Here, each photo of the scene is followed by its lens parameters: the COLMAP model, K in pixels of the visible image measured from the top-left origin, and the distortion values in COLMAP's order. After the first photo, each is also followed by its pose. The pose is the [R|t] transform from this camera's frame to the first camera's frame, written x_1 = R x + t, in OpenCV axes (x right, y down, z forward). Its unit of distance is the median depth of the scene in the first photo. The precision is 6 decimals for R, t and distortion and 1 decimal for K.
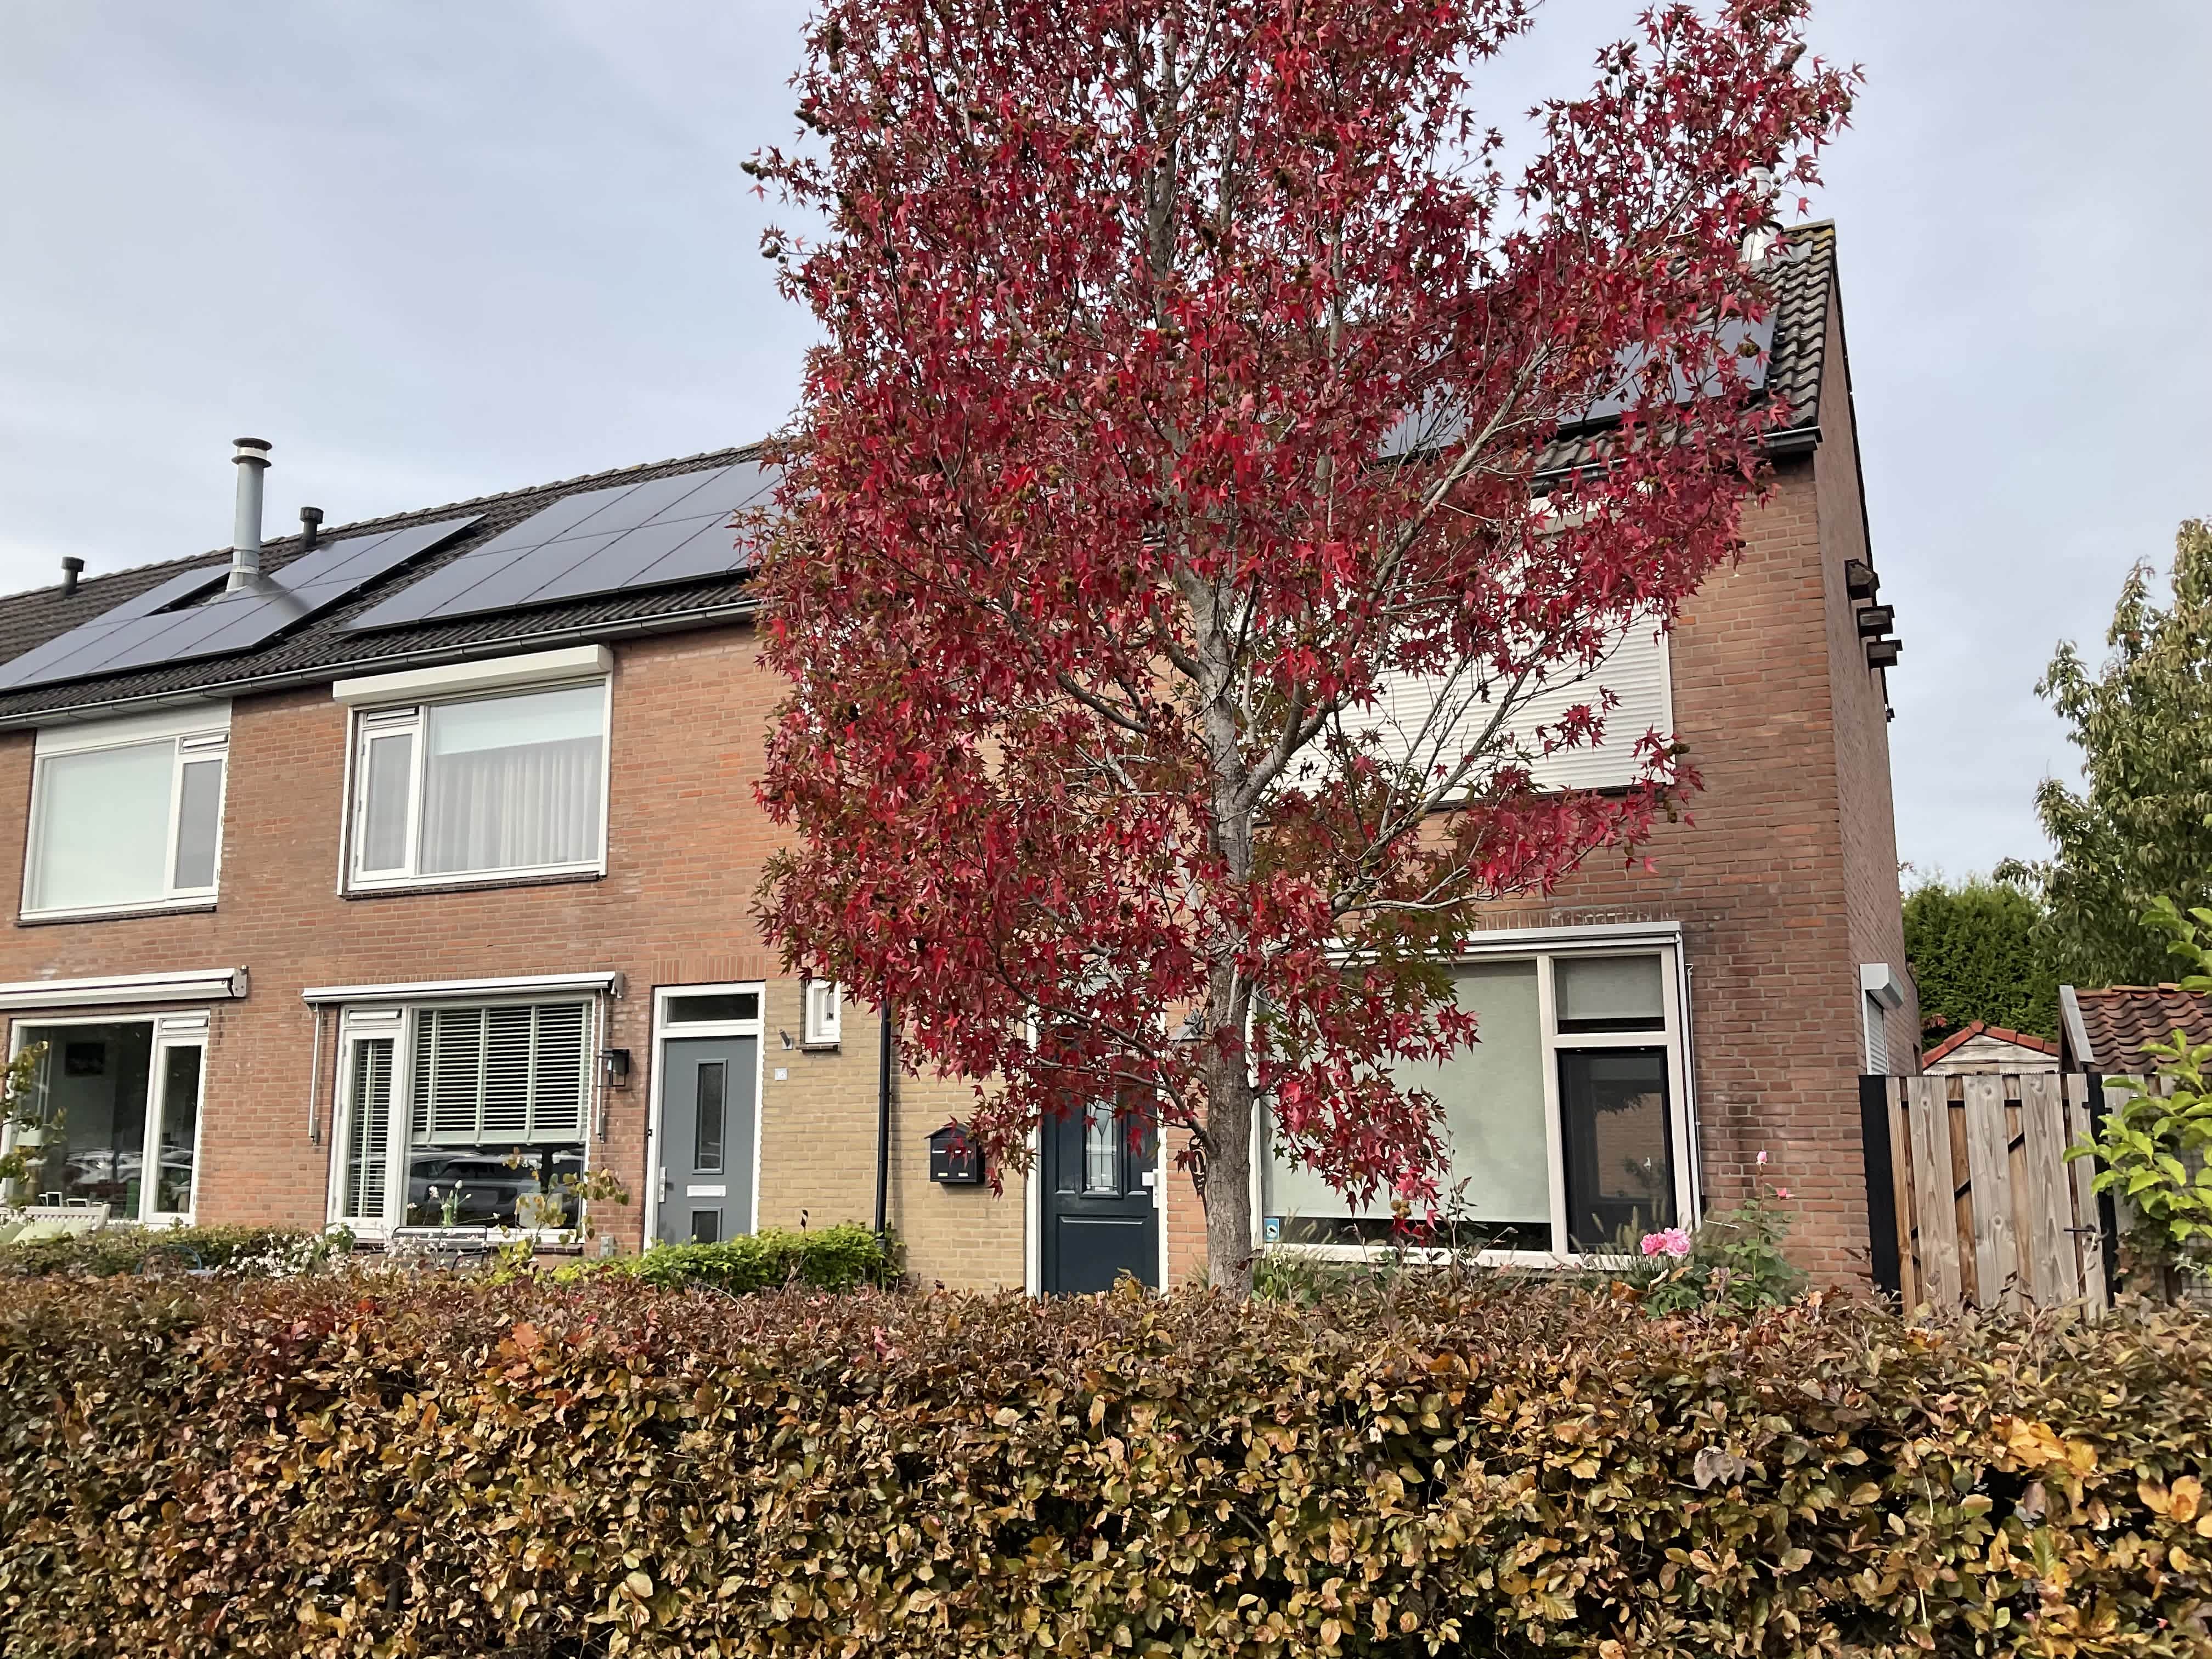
lens RADIAL K [[1841.9, 0, 1103.4], [0, 1841.9, 822.2], [0, 0, 1]] dist [0.016219, -0.042487]
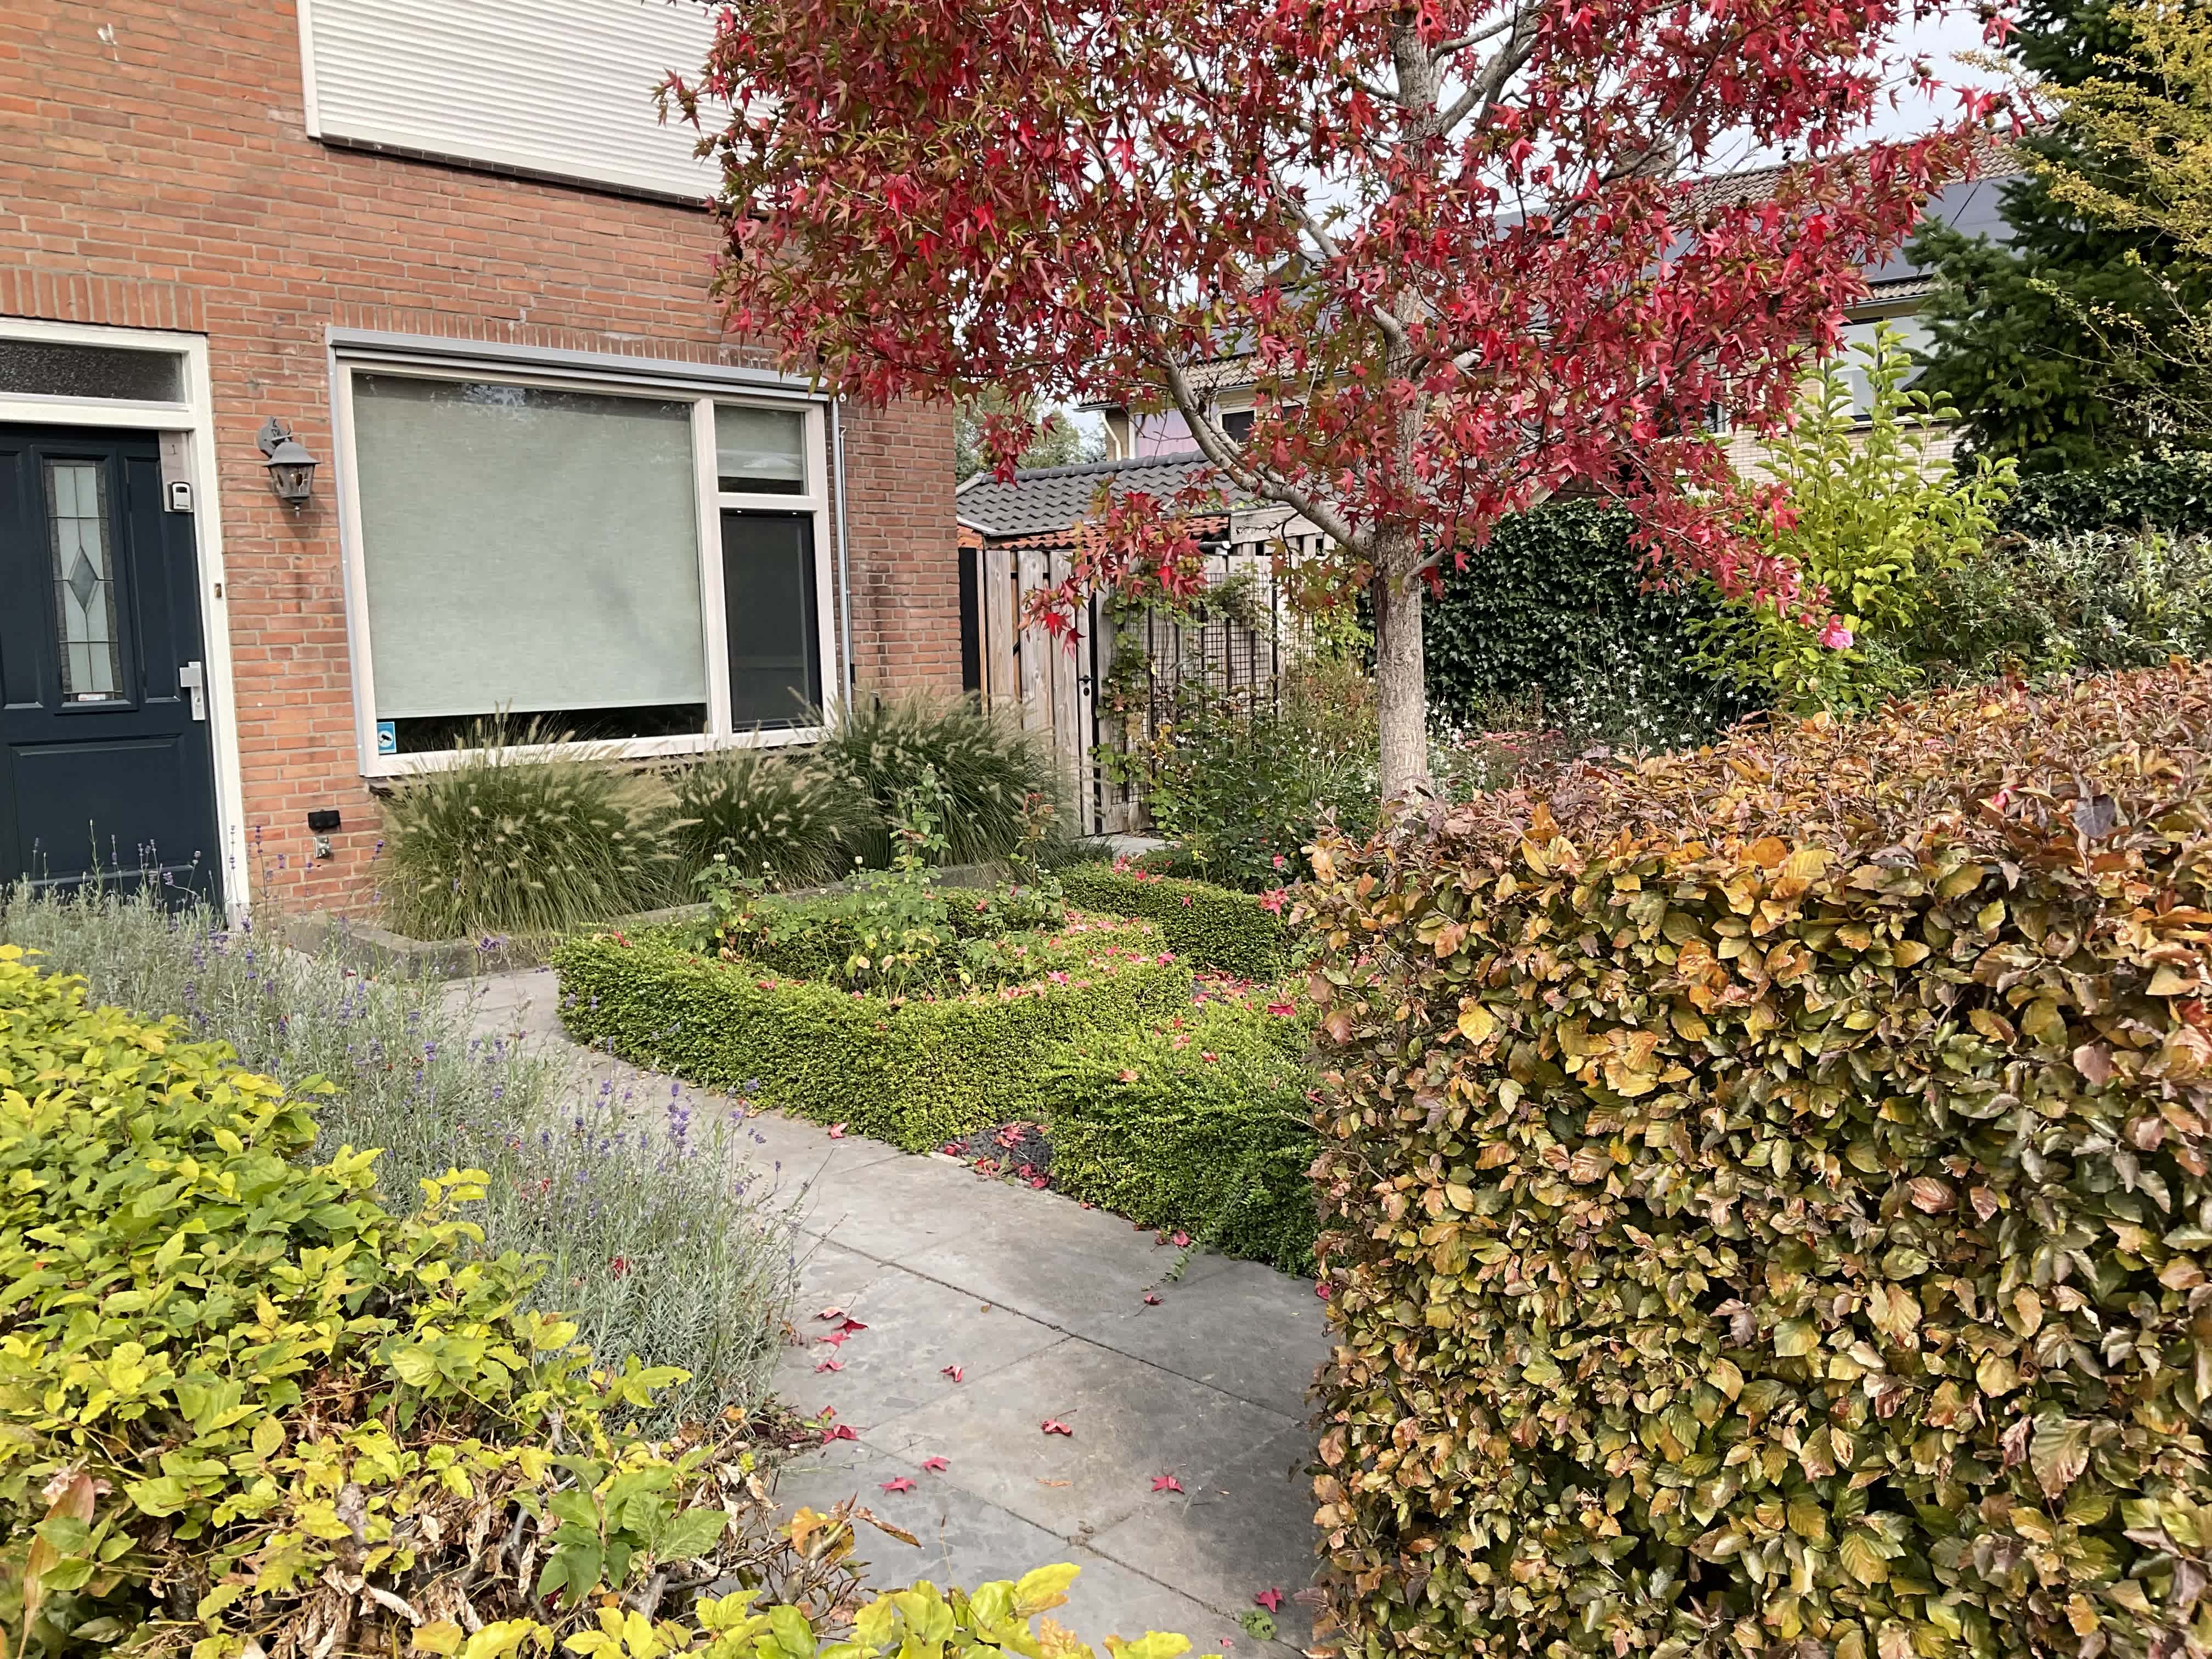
lens RADIAL K [[1841.9, 0, 1103.8], [0, 1841.9, 850.4], [0, 0, 1]] dist [0.016219, -0.042487]
pose [[0.244898, -0.118125, 0.962326, -0.580286], [-0.131826, 0.979276, 0.153754, 0.123662], [-0.960545, -0.164513, 0.224251, 0.596186]]
